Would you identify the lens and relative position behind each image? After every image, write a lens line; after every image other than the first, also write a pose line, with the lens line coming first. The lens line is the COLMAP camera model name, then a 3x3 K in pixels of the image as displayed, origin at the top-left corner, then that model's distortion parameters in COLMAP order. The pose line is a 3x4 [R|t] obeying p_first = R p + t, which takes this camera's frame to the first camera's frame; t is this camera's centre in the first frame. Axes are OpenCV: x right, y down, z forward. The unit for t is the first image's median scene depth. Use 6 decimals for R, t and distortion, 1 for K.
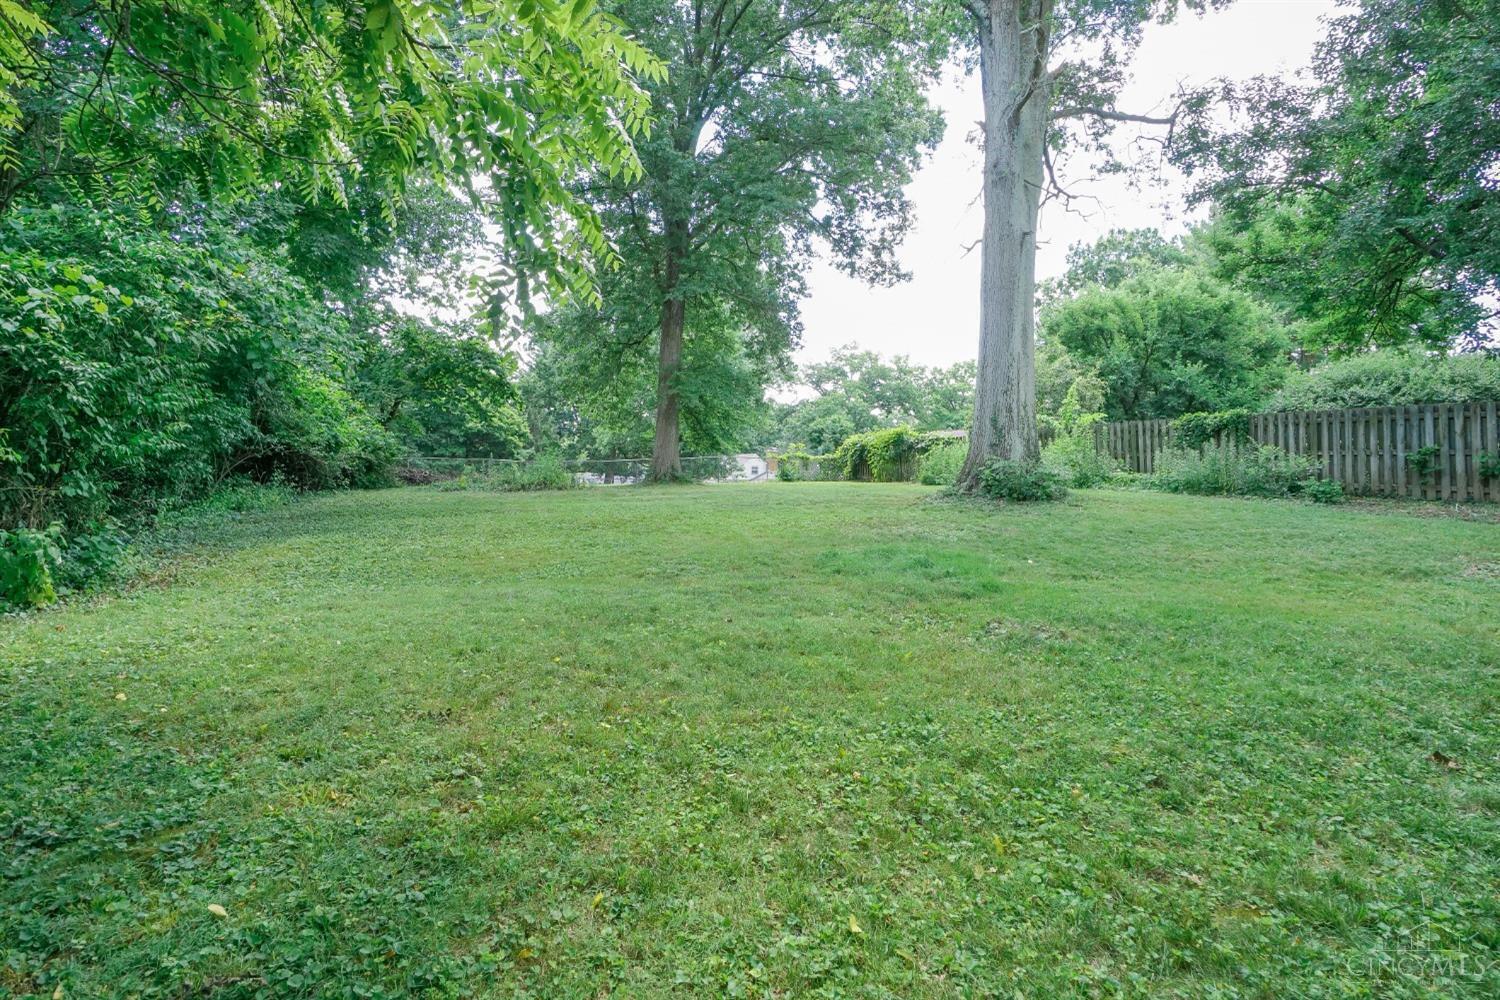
lens RADIAL K [[792.9, 0, 741.5], [0, 792.9, 485.7], [0, 0, 1]] dist [-0.049473, 0.025866]
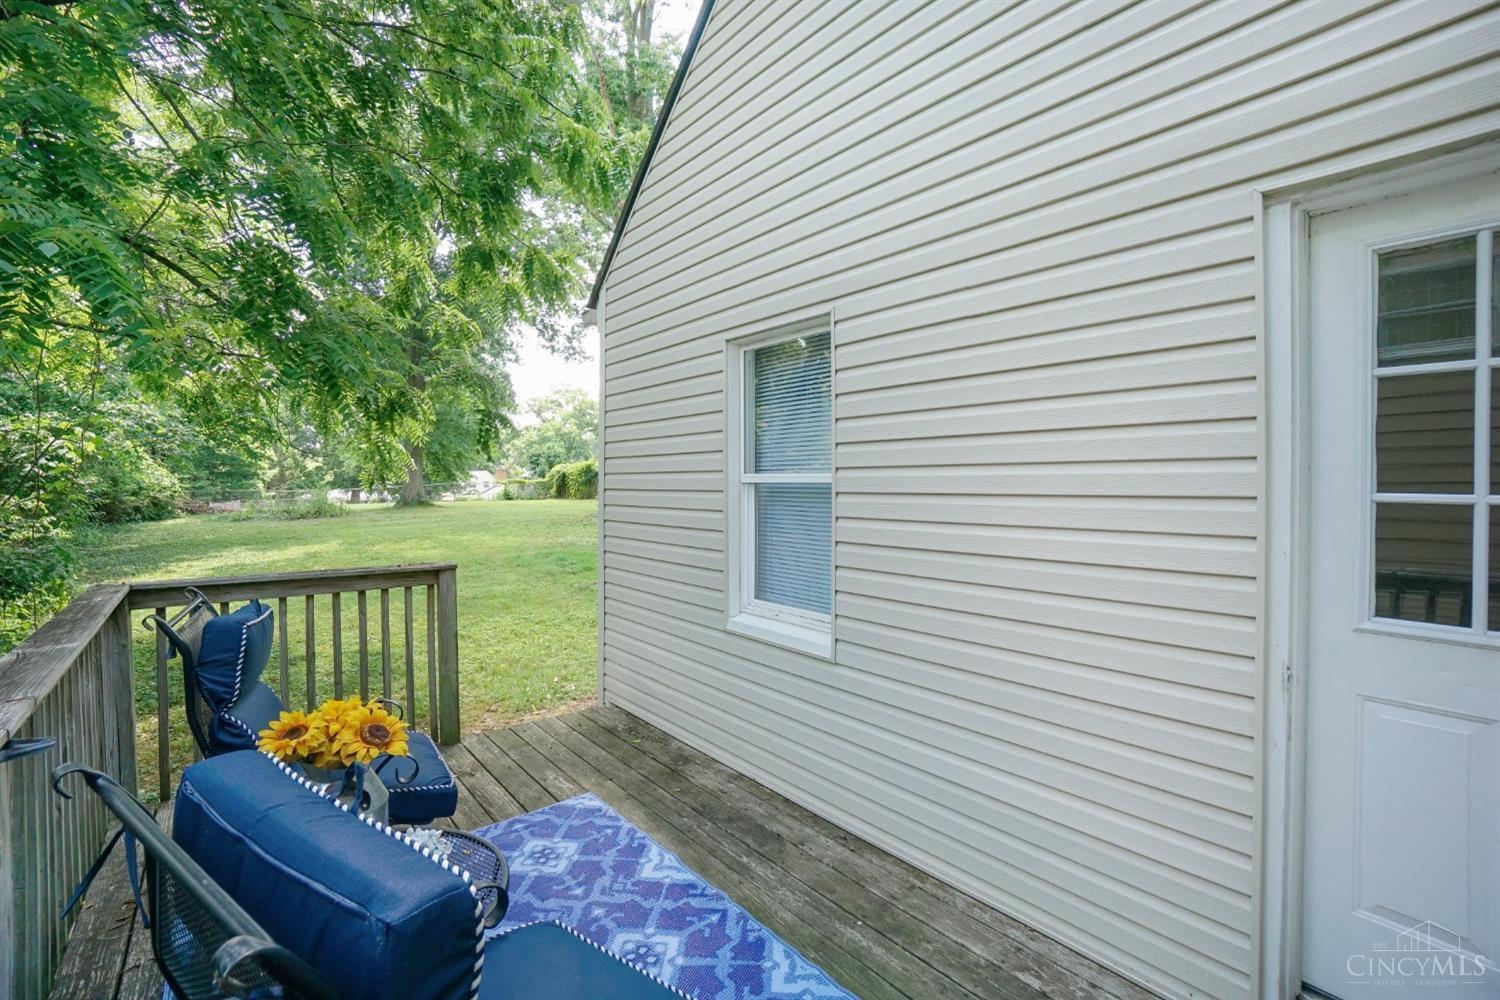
lens RADIAL K [[654.1, 0, 751.4], [0, 654.1, 484.5], [0, 0, 1]] dist [-0.068612, 0.000200]
pose [[0.920275, -0.025780, 0.390423, 0.008066], [0.027690, 0.999616, 0.000738, -0.023085], [-0.390292, 0.010131, 0.920635, -0.209654]]
